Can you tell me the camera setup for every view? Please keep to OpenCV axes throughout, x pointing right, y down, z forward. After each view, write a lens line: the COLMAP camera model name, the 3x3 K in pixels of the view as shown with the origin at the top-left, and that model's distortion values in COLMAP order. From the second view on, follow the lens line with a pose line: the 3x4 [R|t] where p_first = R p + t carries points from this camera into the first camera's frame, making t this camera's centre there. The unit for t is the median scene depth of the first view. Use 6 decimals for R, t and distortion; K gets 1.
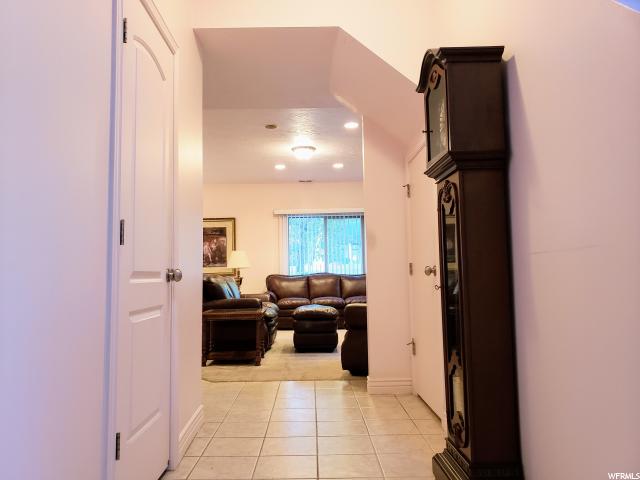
lens RADIAL K [[498.9, 0, 311.4], [0, 498.9, 242.1], [0, 0, 1]] dist [0.028919, -0.012380]
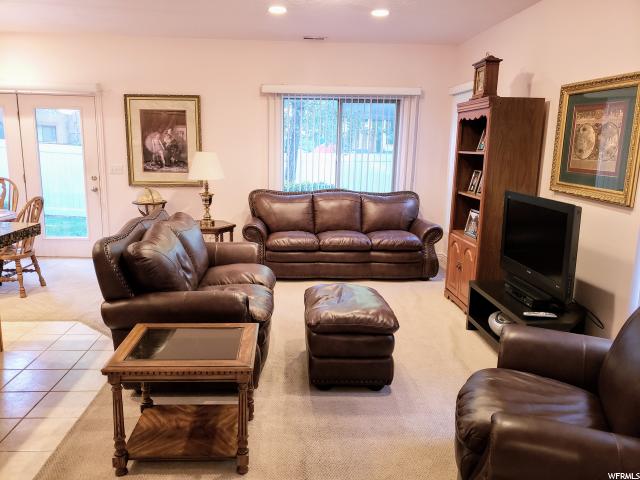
lens RADIAL K [[499.1, 0, 305.8], [0, 499.1, 241.9], [0, 0, 1]] dist [0.100579, -0.181611]
pose [[0.998780, 0.028581, 0.040268, -0.039750], [-0.038464, 0.961686, 0.271443, -0.049487], [-0.030967, -0.272661, 0.961612, 0.337635]]
